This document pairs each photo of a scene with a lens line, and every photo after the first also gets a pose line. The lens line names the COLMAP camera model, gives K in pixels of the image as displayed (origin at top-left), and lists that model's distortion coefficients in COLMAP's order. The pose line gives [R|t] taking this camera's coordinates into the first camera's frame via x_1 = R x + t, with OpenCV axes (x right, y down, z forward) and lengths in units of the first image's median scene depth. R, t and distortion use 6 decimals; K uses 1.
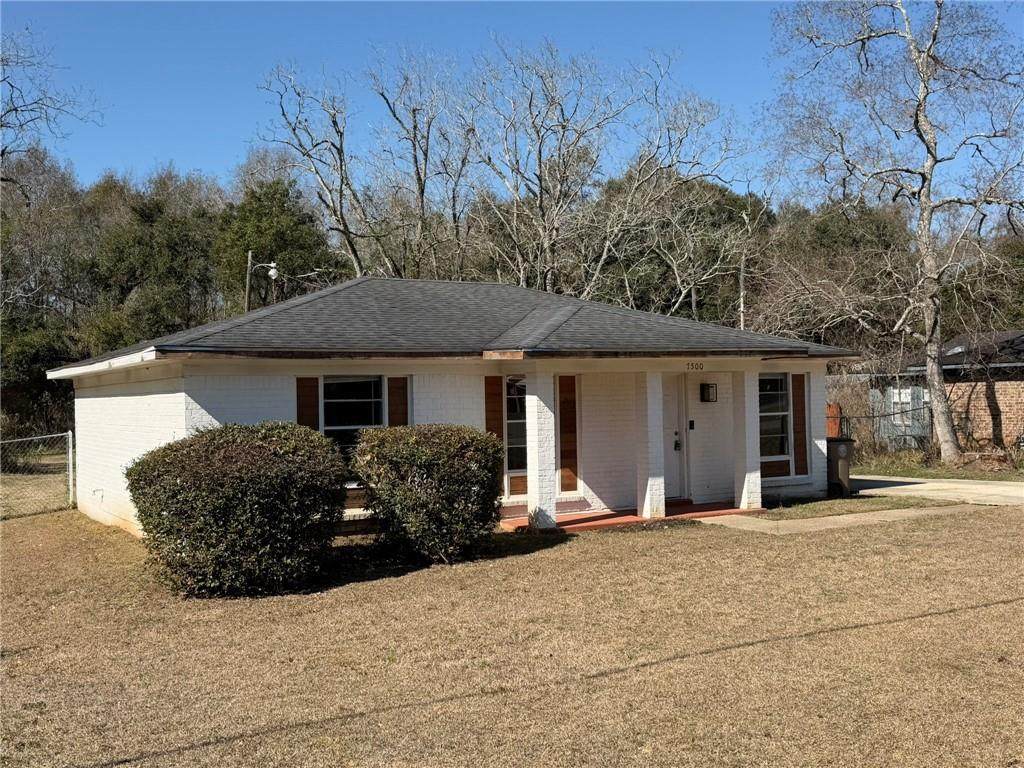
lens RADIAL K [[1075.9, 0, 526.0], [0, 1075.9, 385.2], [0, 0, 1]] dist [0.080176, -0.003619]
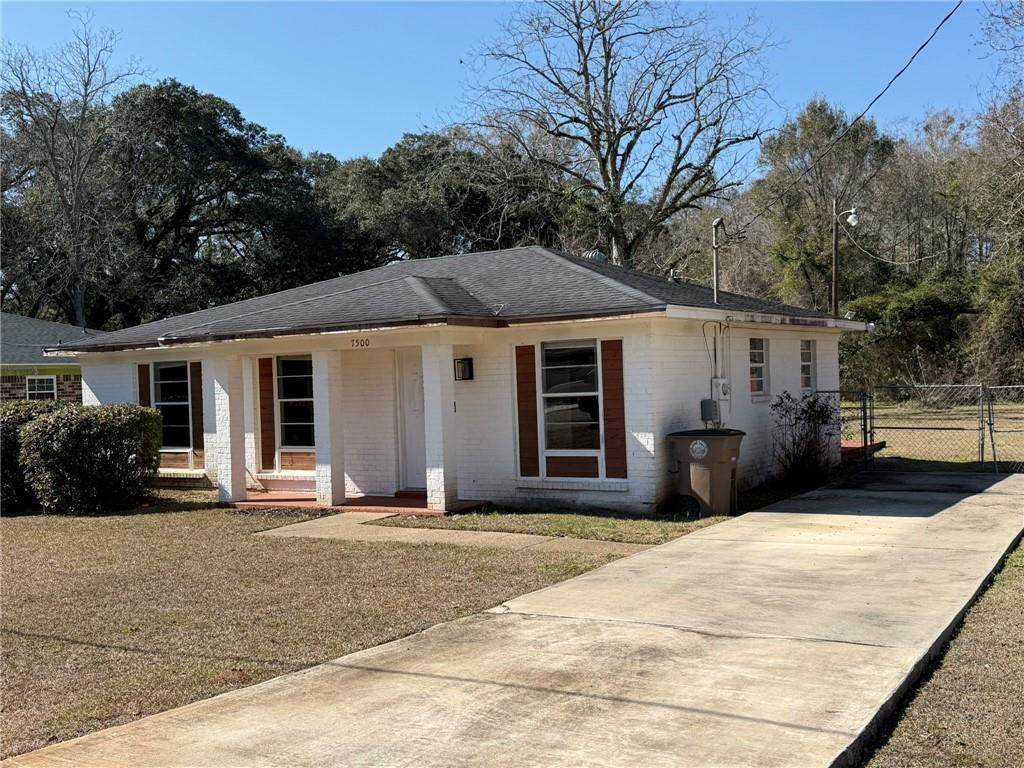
lens RADIAL K [[1075.9, 0, 526.0], [0, 1075.9, 385.2], [0, 0, 1]] dist [0.080176, -0.003619]
pose [[0.439067, 0.012624, -0.898365, 0.884448], [0.036864, 0.998806, 0.032052, -0.005377], [0.897698, -0.047190, 0.438078, 0.633458]]
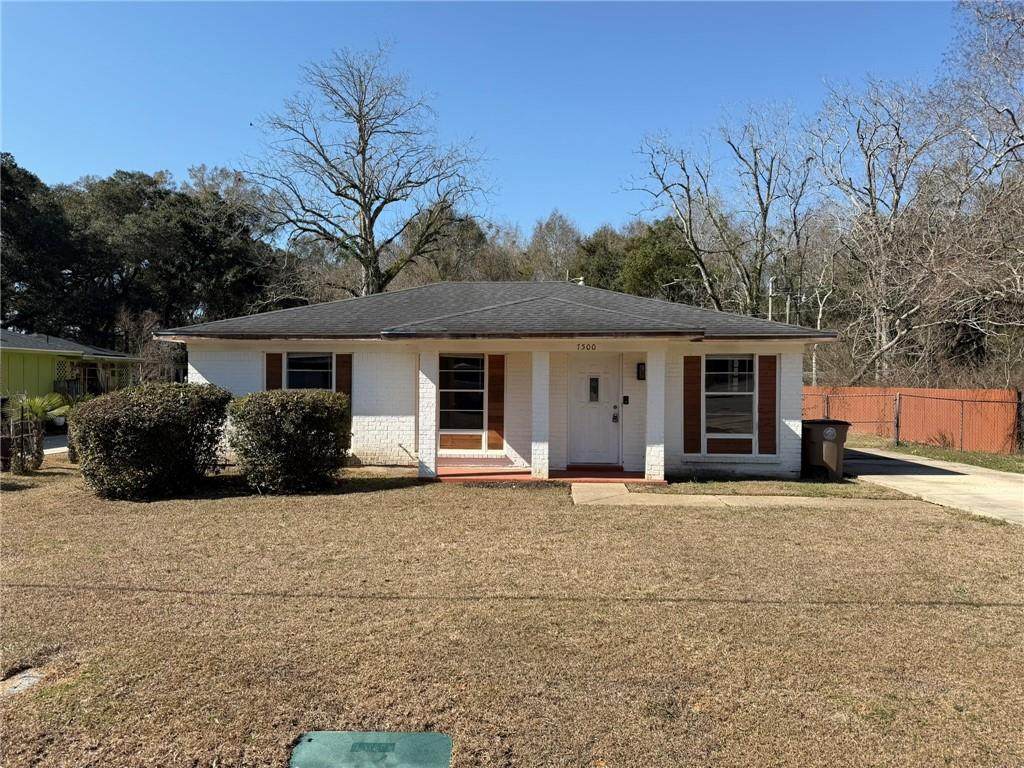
lens RADIAL K [[736.6, 0, 512.0], [0, 736.6, 384.0], [0, 0, 1]] dist [0.063707, -0.091480]
pose [[0.820382, 0.031072, -0.570972, 0.457317], [-0.015570, 0.999366, 0.032014, -0.002086], [0.571604, -0.017374, 0.820345, 0.289172]]
